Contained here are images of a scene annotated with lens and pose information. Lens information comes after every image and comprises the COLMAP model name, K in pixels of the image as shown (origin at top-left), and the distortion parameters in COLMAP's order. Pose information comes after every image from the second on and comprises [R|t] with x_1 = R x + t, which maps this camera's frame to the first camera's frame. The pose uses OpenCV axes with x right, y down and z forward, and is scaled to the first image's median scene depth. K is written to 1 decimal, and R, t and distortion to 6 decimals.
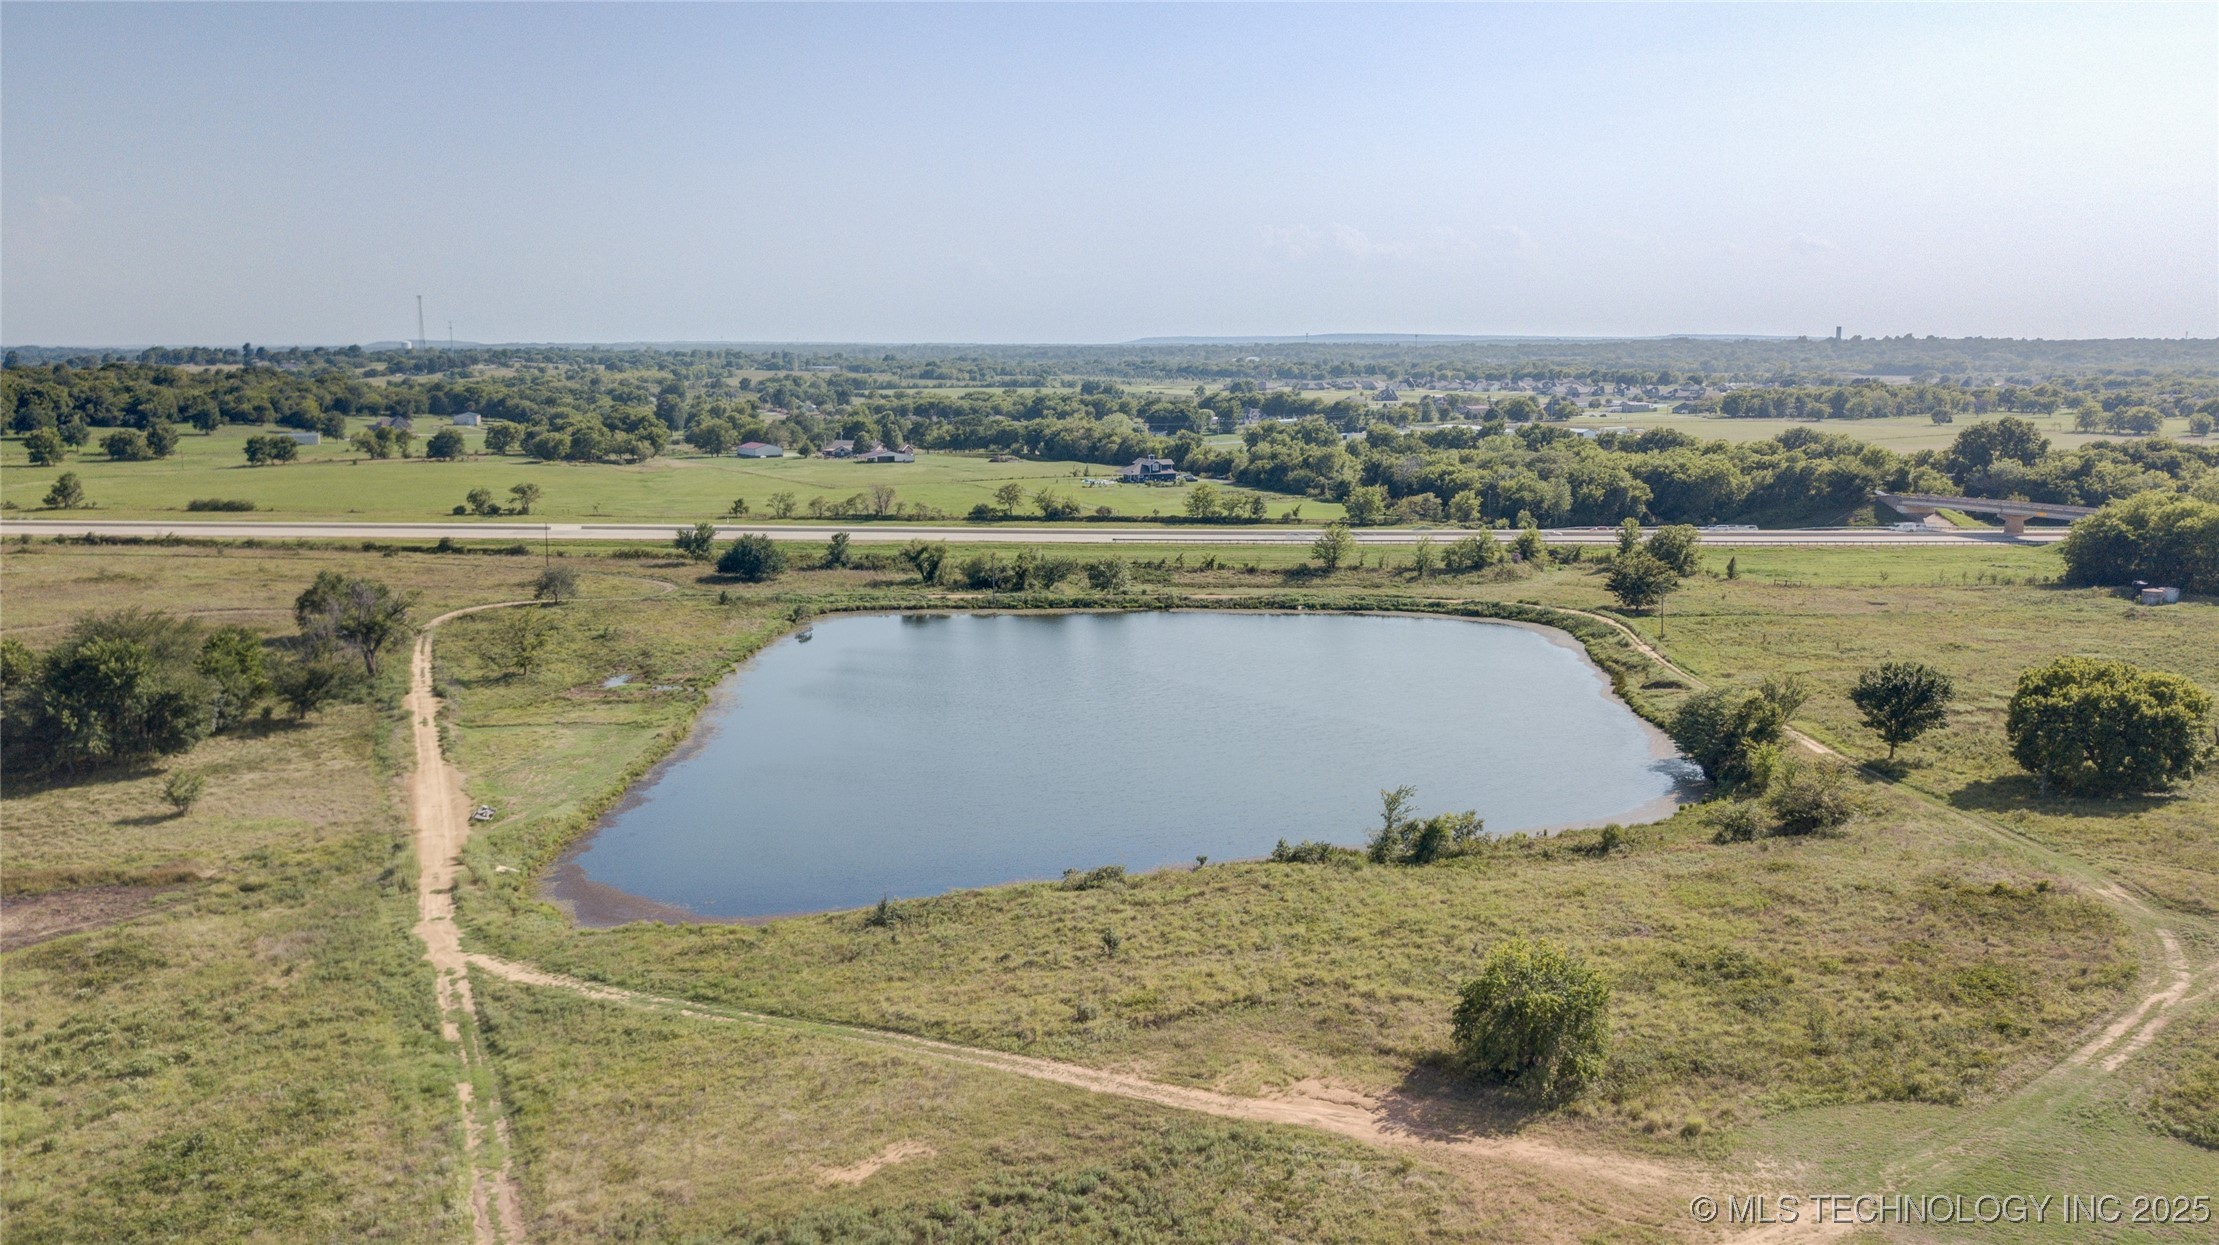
lens RADIAL K [[1716.2, 0, 1118.4], [0, 1716.2, 624.1], [0, 0, 1]] dist [0.014817, -0.007526]
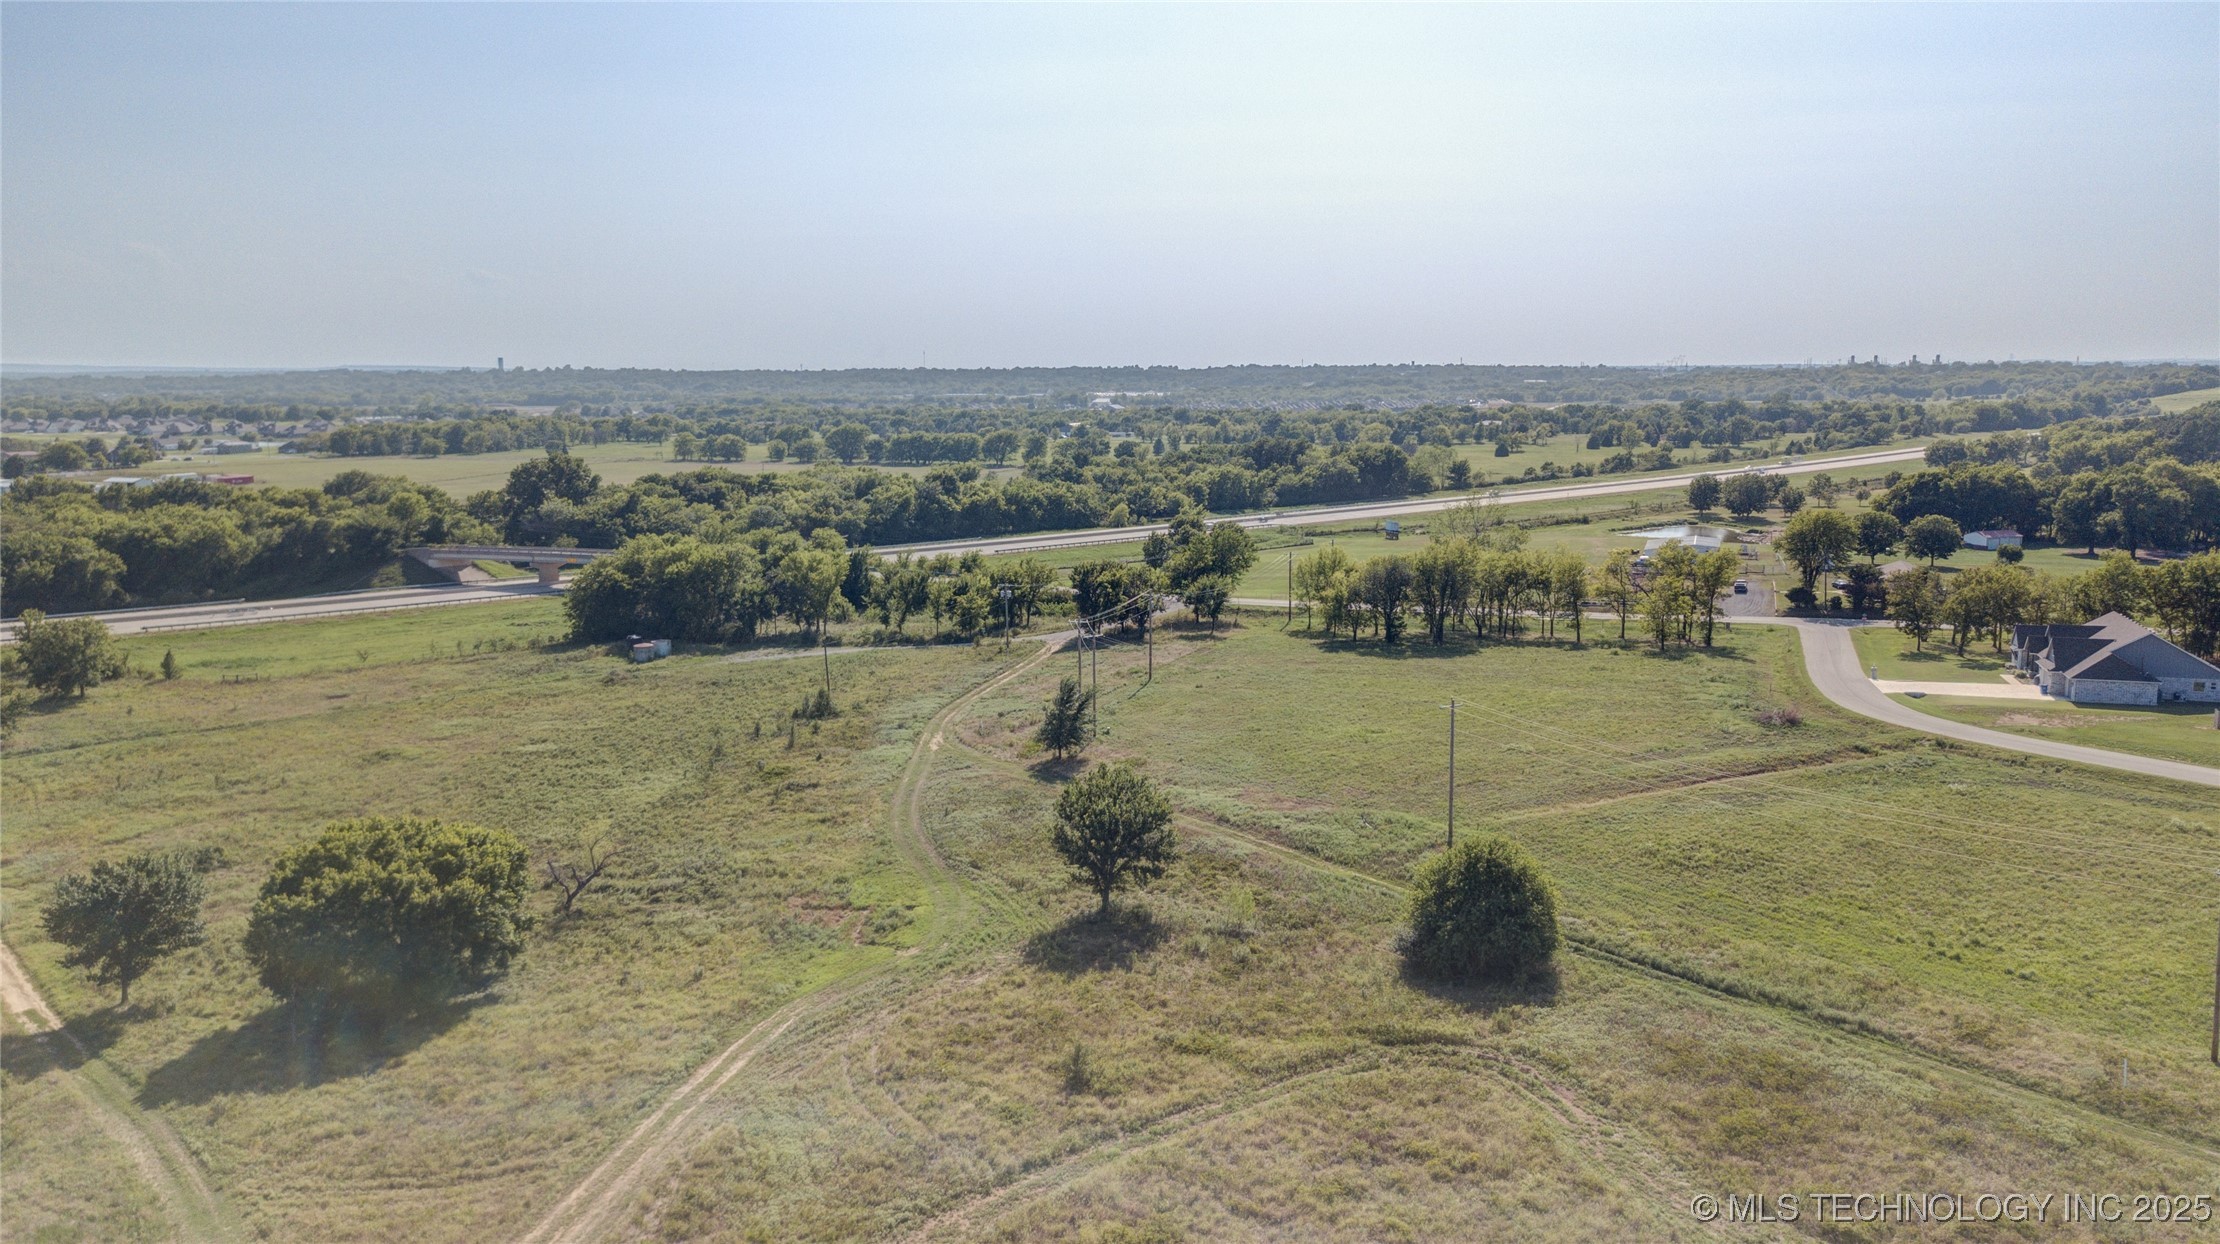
lens RADIAL K [[1717.0, 0, 1118.9], [0, 1717.0, 623.6], [0, 0, 1]] dist [0.014817, -0.007526]
pose [[0.748719, -0.099433, 0.655387, 0.127246], [0.111136, 0.993521, 0.023771, -0.016634], [-0.653504, 0.055039, 0.754919, 0.095013]]
